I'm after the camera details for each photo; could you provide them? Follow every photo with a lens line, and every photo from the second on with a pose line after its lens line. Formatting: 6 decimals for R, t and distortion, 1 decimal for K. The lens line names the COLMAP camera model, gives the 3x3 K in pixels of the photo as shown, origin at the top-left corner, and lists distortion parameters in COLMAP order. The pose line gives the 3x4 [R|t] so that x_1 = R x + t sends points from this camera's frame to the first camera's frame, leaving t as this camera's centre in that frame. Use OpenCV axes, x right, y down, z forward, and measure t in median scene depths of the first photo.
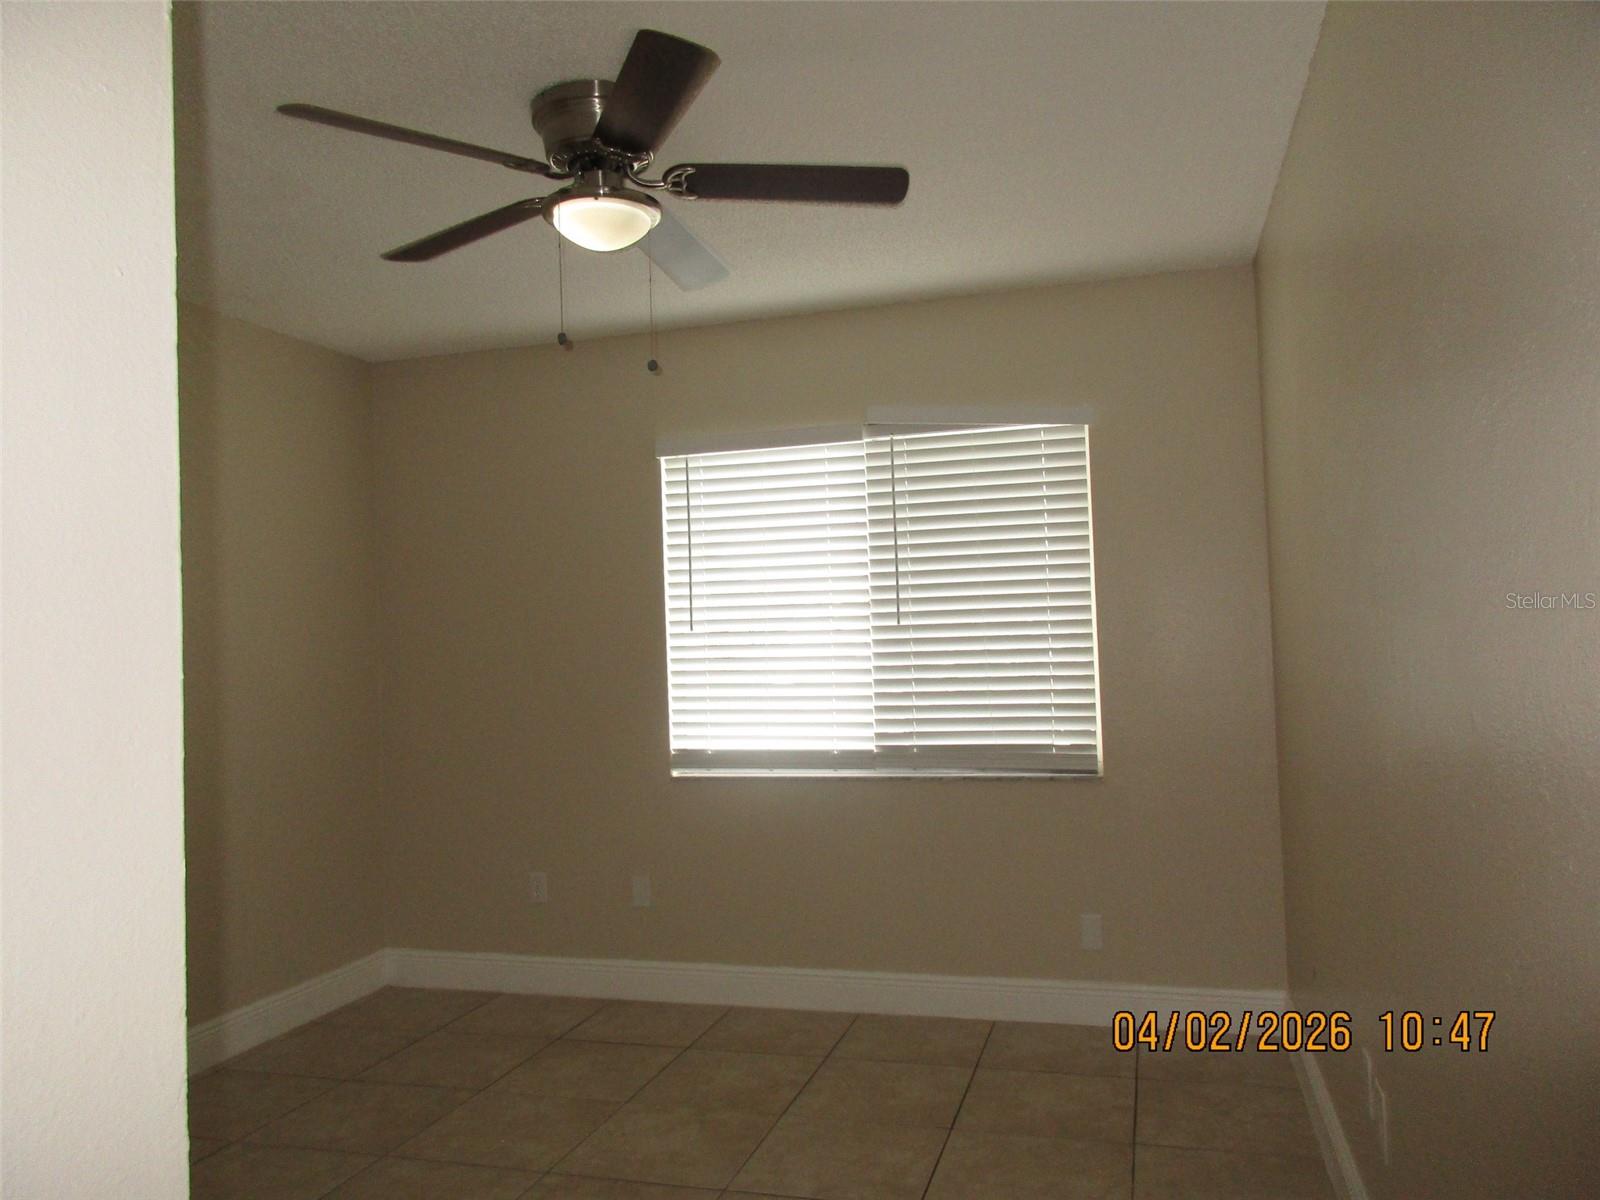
lens RADIAL K [[1207.2, 0, 810.7], [0, 1207.2, 596.2], [0, 0, 1]] dist [0.006337, -0.001480]
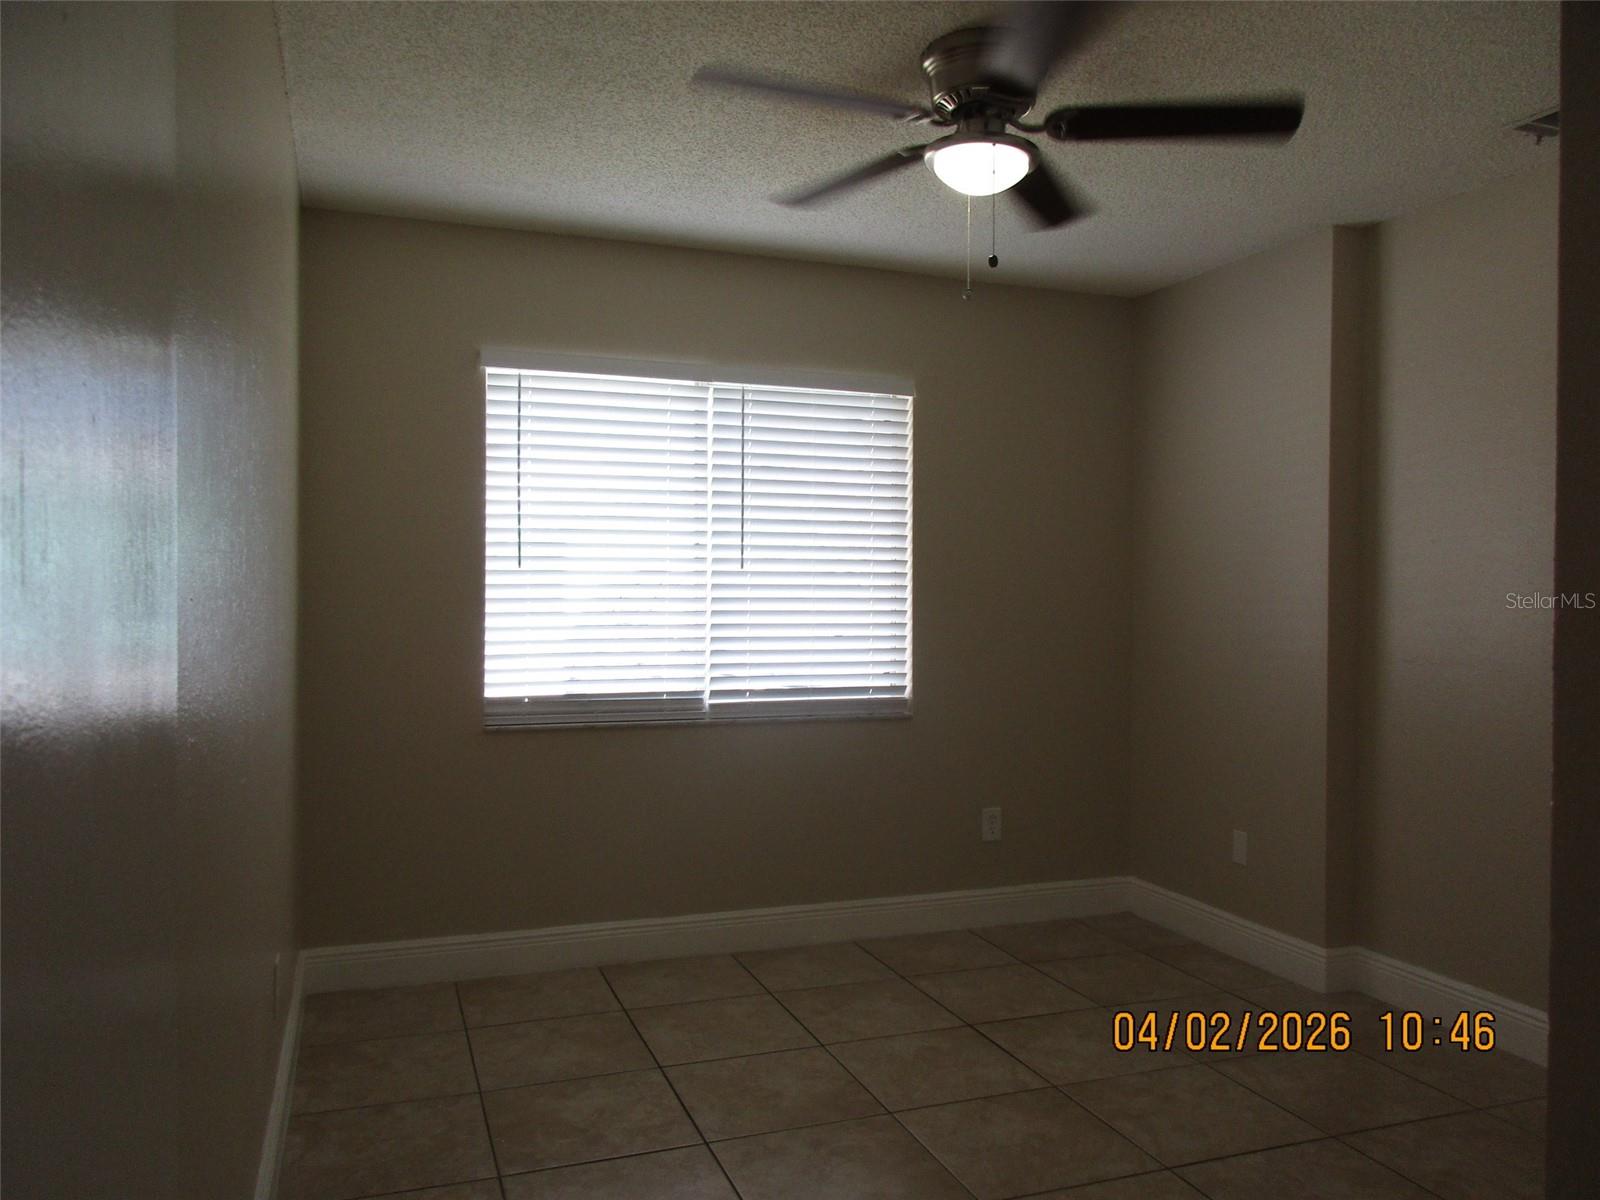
lens RADIAL K [[1207.2, 0, 810.7], [0, 1207.2, 596.2], [0, 0, 1]] dist [0.006337, -0.001480]
pose [[0.805597, 0.028355, 0.591785, -0.485856], [-0.050511, 0.998504, 0.020918, 0.021367], [-0.590307, -0.046743, 0.805824, 0.143694]]
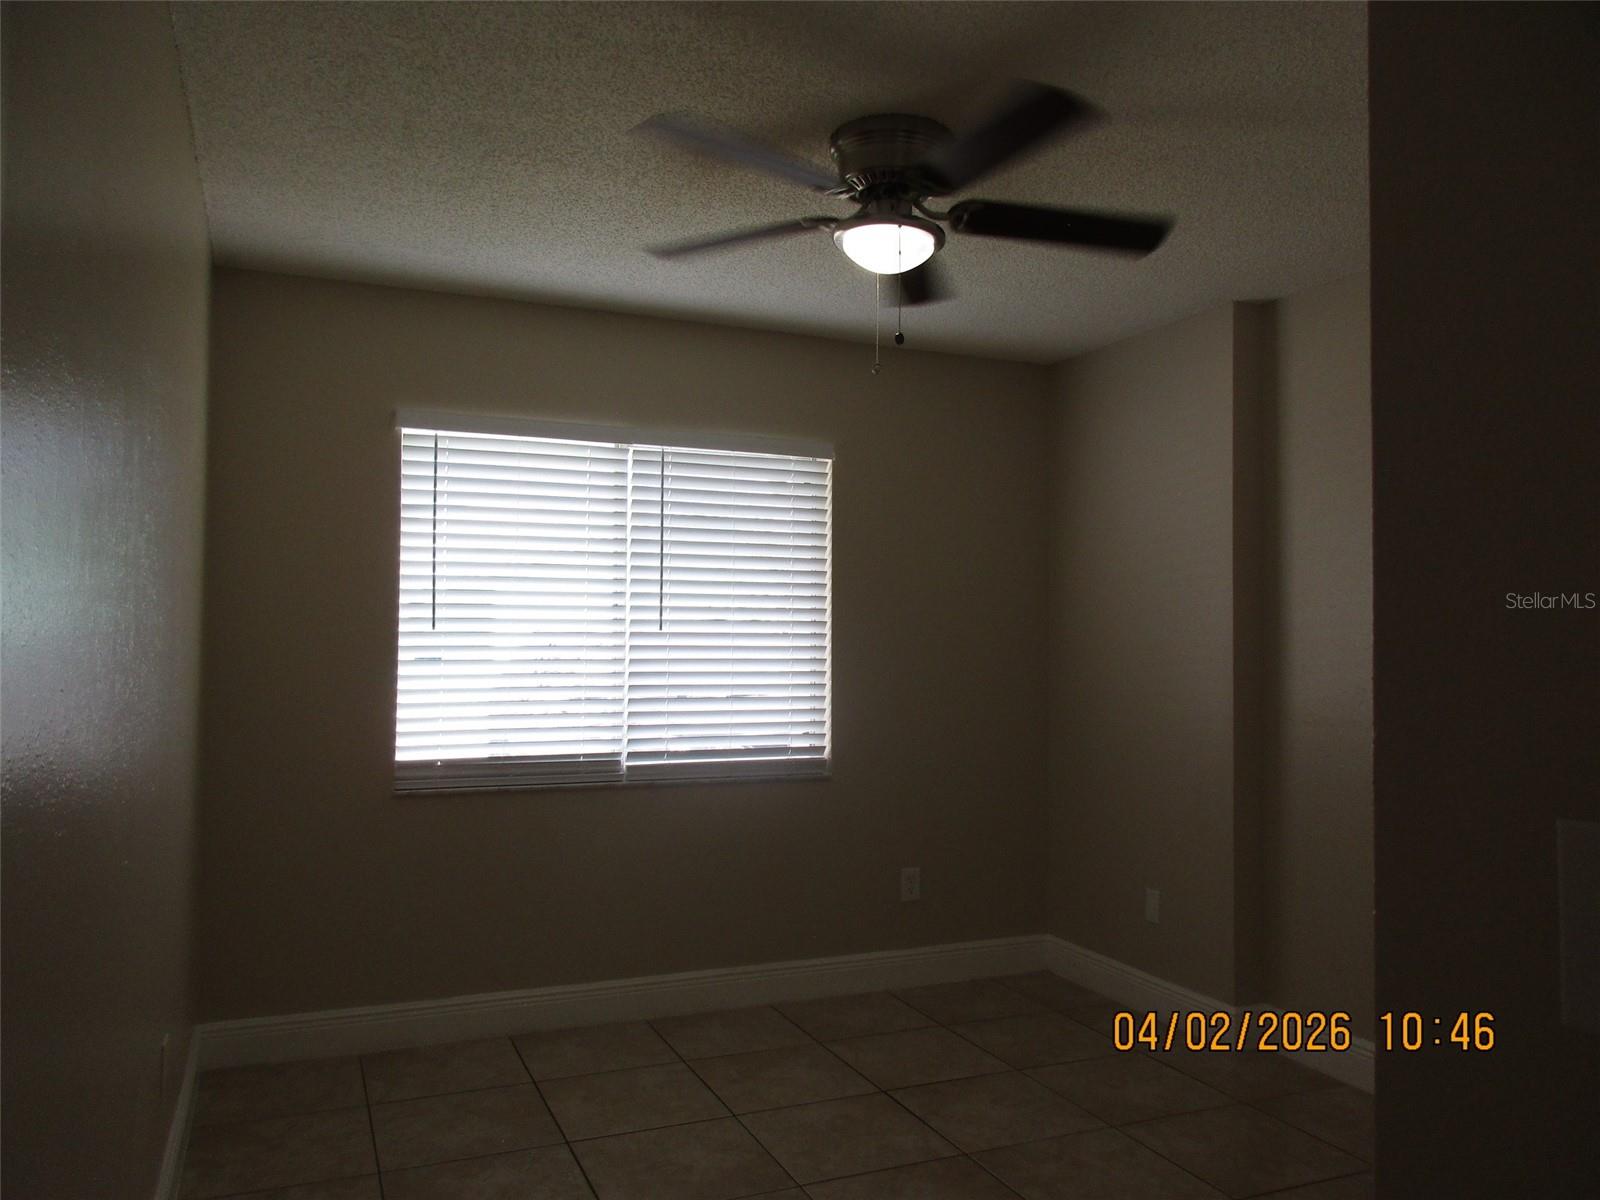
lens RADIAL K [[1206.5, 0, 810.9], [0, 1206.5, 599.2], [0, 0, 1]] dist [0.005037, -0.001334]
pose [[0.772551, 0.053387, 0.632704, -0.477861], [-0.053712, 0.998382, -0.018659, 0.008544], [-0.632677, -0.019569, 0.774169, 0.131859]]
